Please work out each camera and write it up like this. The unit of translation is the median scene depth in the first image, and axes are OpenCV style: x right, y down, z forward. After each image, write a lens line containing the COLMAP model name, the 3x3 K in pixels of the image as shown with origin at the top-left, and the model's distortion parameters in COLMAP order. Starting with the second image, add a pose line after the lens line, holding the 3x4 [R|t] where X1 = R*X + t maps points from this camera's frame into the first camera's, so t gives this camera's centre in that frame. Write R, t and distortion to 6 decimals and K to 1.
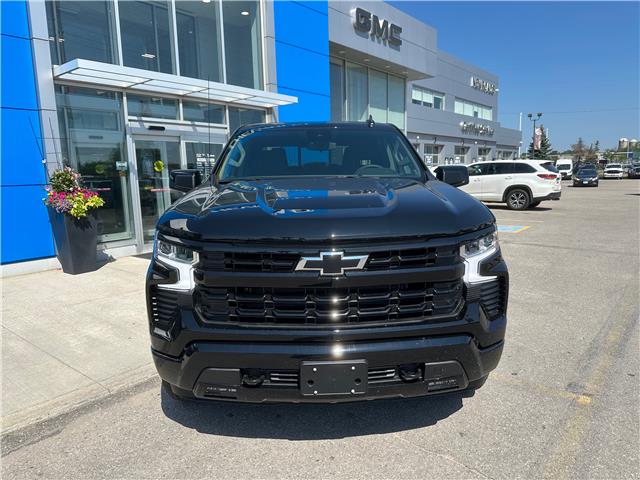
lens RADIAL K [[450.0, 0, 320.6], [0, 450.0, 246.7], [0, 0, 1]] dist [0.000755, -0.005772]
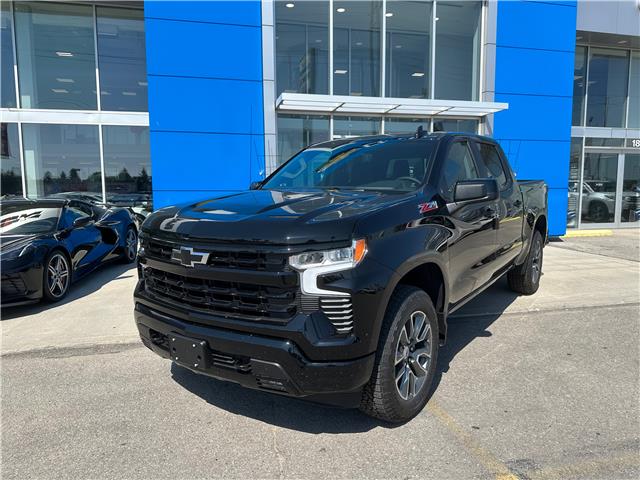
lens RADIAL K [[447.6, 0, 321.2], [0, 447.6, 237.5], [0, 0, 1]] dist [-0.000441, -0.006228]
pose [[0.796386, 0.086065, -0.598634, 0.248032], [-0.109586, 0.993973, -0.002883, -0.012271], [0.594778, 0.067898, 0.801017, 0.052522]]
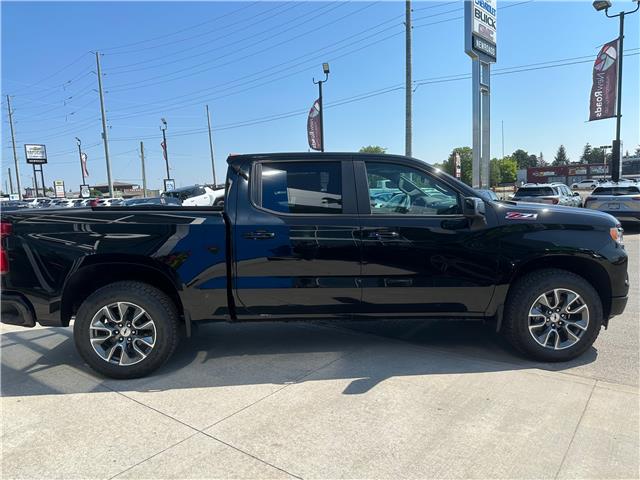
lens RADIAL K [[447.6, 0, 331.4], [0, 447.6, 242.0], [0, 0, 1]] dist [-0.019507, -0.002469]
pose [[-0.014354, -0.087607, 0.996052, -0.547811], [0.194000, 0.976981, 0.088725, -0.092407], [-0.980896, 0.194508, 0.002973, 0.558026]]
